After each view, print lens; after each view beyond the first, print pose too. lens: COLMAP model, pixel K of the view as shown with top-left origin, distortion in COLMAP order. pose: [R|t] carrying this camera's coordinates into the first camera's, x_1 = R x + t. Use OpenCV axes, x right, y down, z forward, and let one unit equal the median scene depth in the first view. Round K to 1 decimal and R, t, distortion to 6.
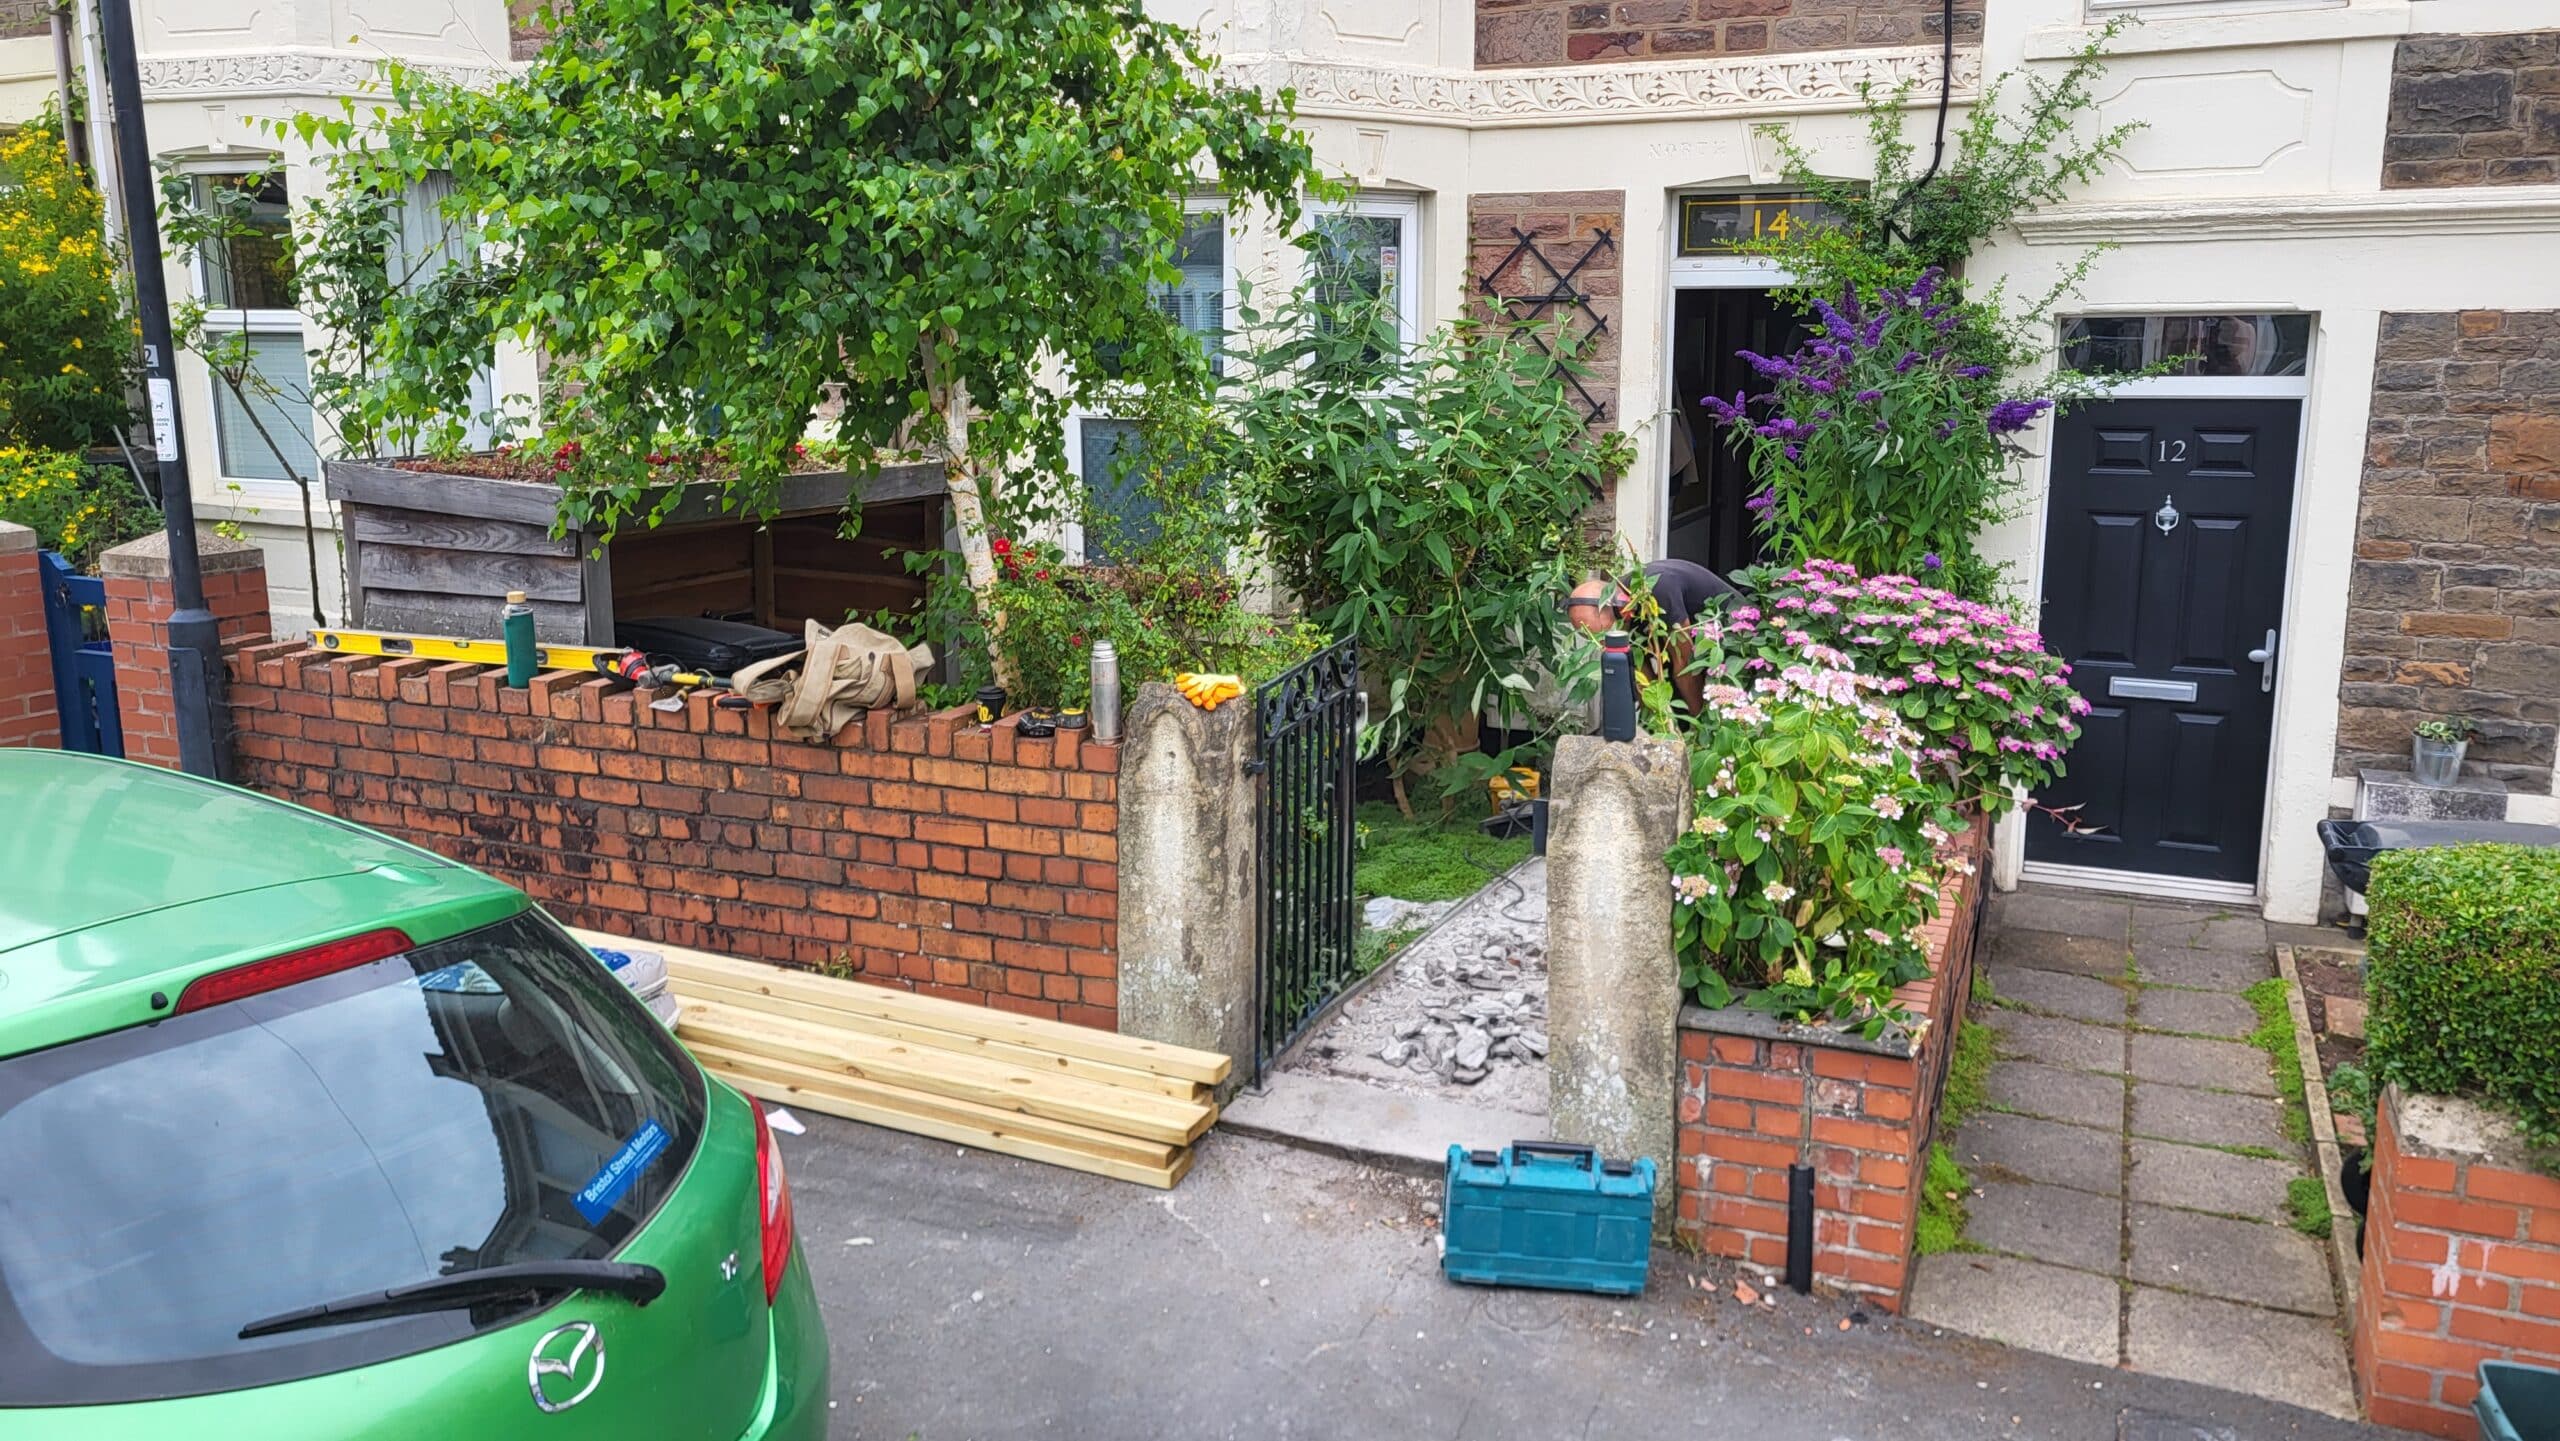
lens RADIAL K [[1890.9, 0, 1289.6], [0, 1890.9, 703.8], [0, 0, 1]] dist [0.040744, -0.001738]
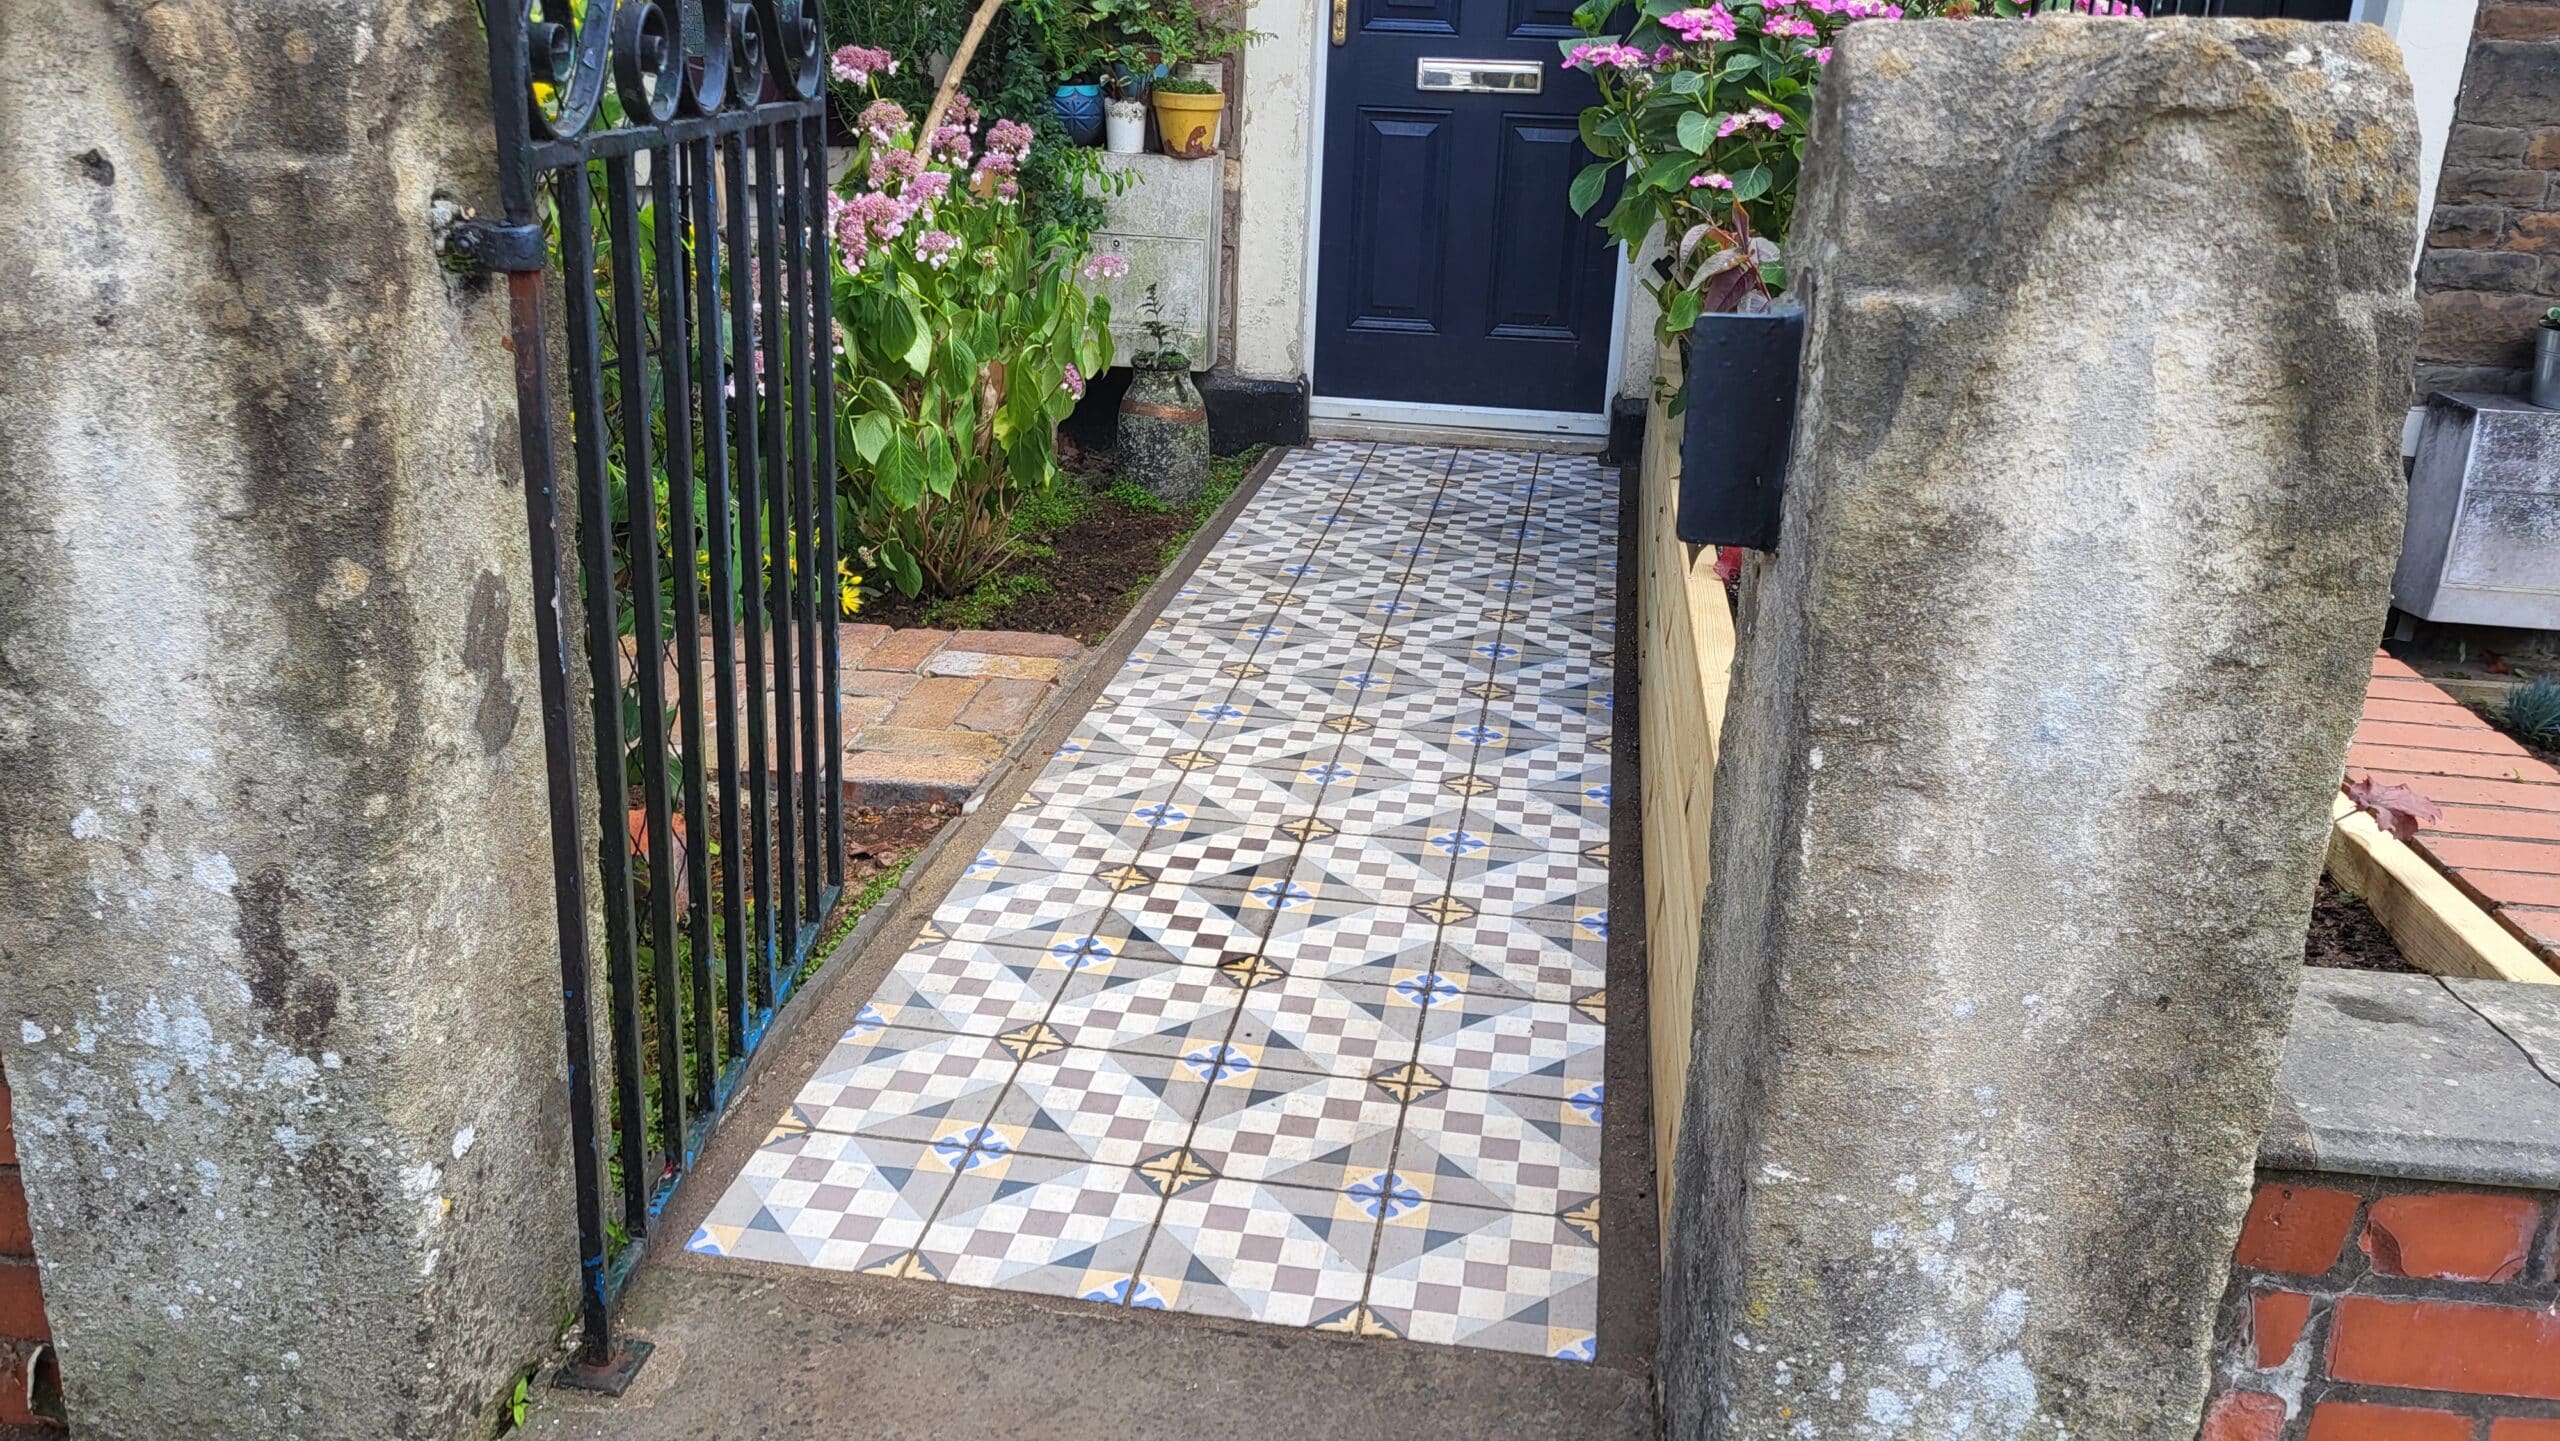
lens RADIAL K [[1890.9, 0, 1289.6], [0, 1890.9, 703.8], [0, 0, 1]] dist [0.040744, -0.001738]
pose [[0.947721, -0.057549, 0.313866, -0.001567], [0.015237, 0.990642, 0.135630, 0.061085], [-0.318735, -0.123757, 0.939730, 0.714336]]
